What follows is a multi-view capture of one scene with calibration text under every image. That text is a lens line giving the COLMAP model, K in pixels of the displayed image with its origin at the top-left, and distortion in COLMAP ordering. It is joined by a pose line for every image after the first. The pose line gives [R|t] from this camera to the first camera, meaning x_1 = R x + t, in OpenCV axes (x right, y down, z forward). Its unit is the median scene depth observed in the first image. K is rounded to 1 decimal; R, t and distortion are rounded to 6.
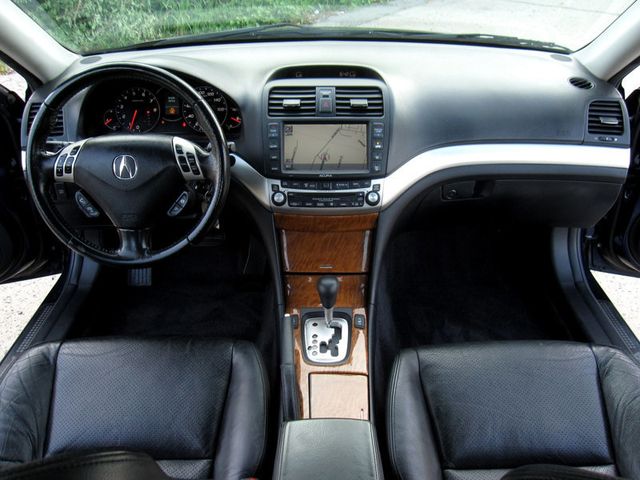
lens RADIAL K [[538.8, 0, 321.4], [0, 538.8, 250.9], [0, 0, 1]] dist [-0.058624, 0.015278]
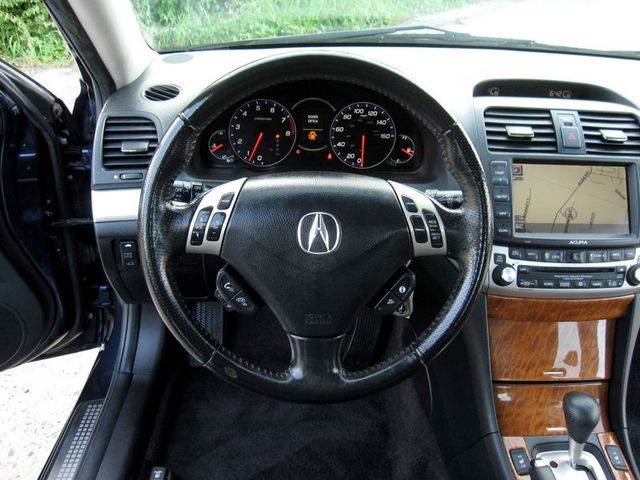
lens RADIAL K [[532.2, 0, 320.0], [0, 532.2, 240.0], [0, 0, 1]] dist [-0.068143, 0.045369]
pose [[0.997258, 0.013780, 0.072712, -0.352575], [-0.009527, 0.998241, -0.058518, -0.100137], [-0.073390, 0.057664, 0.995635, 0.371442]]
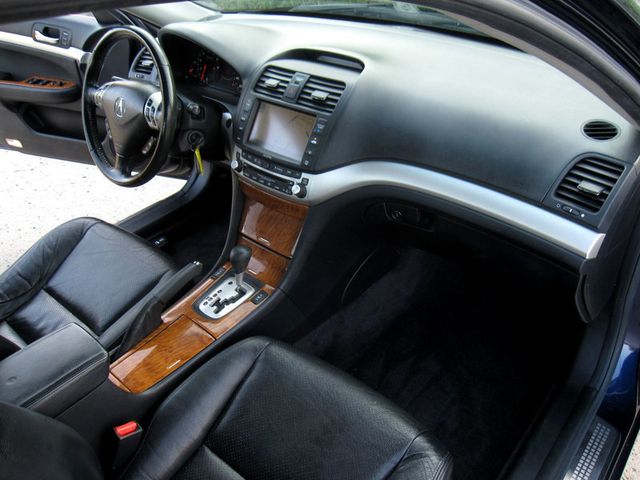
lens RADIAL K [[538.8, 0, 321.4], [0, 538.8, 250.9], [0, 0, 1]] dist [-0.058624, 0.015278]
pose [[0.745041, 0.361362, -0.560653, 0.737114], [-0.313968, 0.931588, 0.183218, -0.190763], [0.588505, 0.039522, 0.807527, 0.211500]]
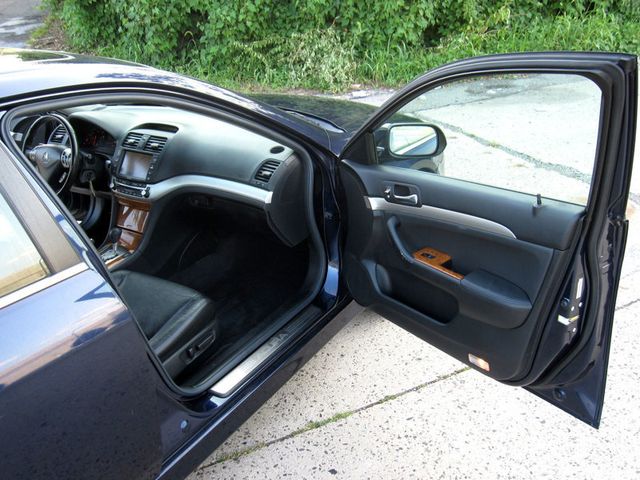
lens RADIAL K [[616.0, 0, 320.0], [0, 616.0, 240.0], [0, 0, 1]] dist [-0.105124, 0.072463]
pose [[0.829457, 0.205860, -0.519252, 1.771613], [-0.259544, 0.965203, -0.031938, -0.031169], [0.494609, 0.161260, 0.854024, -0.519628]]
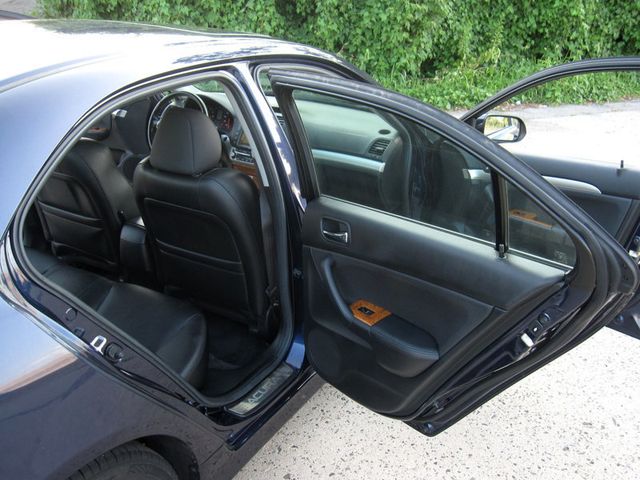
lens RADIAL K [[616.0, 0, 320.0], [0, 616.0, 240.0], [0, 0, 1]] dist [-0.105124, 0.072463]
pose [[0.858292, 0.228534, -0.459464, 1.567859], [-0.307350, 0.945936, -0.103637, 0.414400], [0.410939, 0.230167, 0.882129, -1.128787]]
